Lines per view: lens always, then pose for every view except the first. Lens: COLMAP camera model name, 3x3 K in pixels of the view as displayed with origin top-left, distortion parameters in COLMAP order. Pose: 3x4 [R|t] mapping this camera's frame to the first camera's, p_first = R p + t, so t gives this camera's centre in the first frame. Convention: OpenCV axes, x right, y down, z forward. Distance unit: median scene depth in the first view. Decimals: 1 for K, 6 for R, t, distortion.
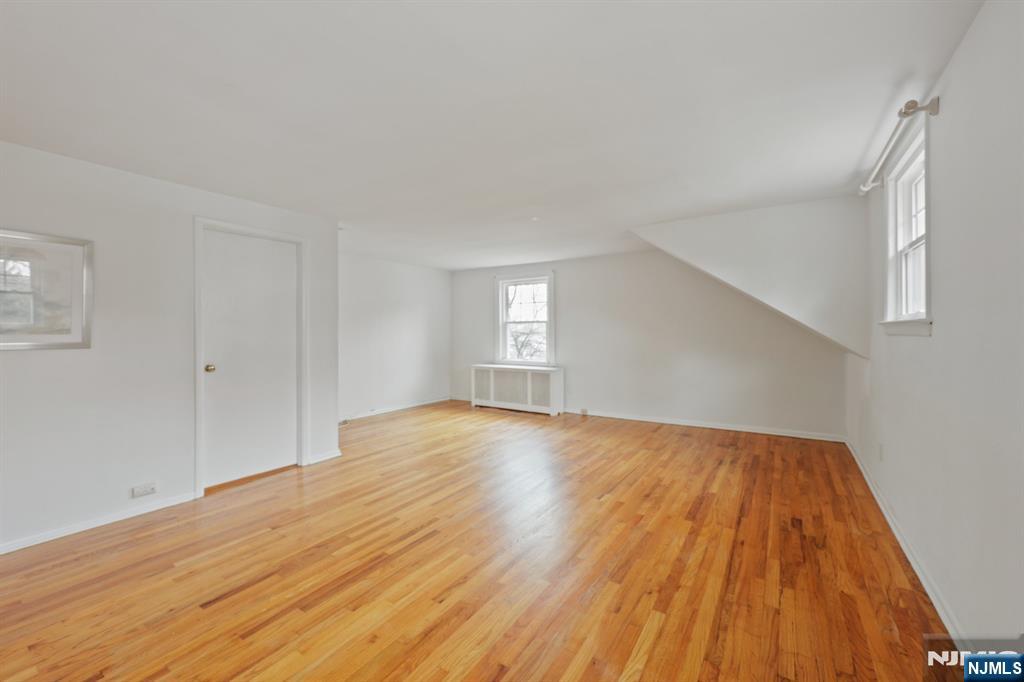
lens RADIAL K [[420.7, 0, 512.6], [0, 420.7, 331.4], [0, 0, 1]] dist [-0.000112, 0.000003]
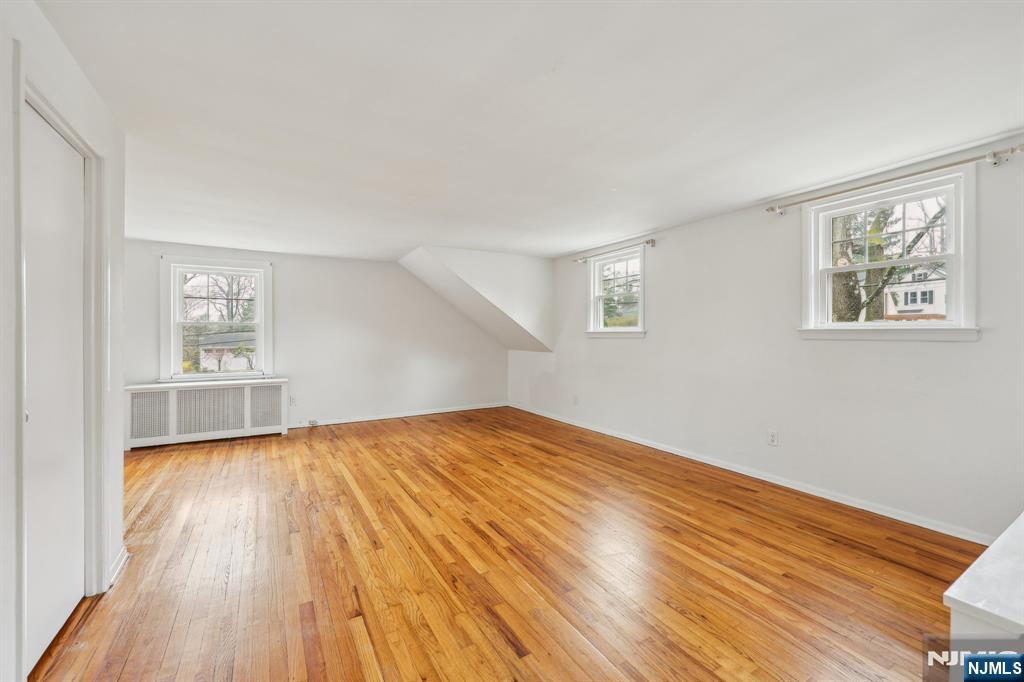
lens RADIAL K [[420.7, 0, 516.3], [0, 420.7, 339.5], [0, 0, 1]] dist [-0.000112, 0.000003]
pose [[0.438474, -0.004646, 0.898732, -1.062170], [-0.001365, 0.999982, 0.005835, 0.003362], [-0.898743, -0.003785, 0.438460, 0.448846]]
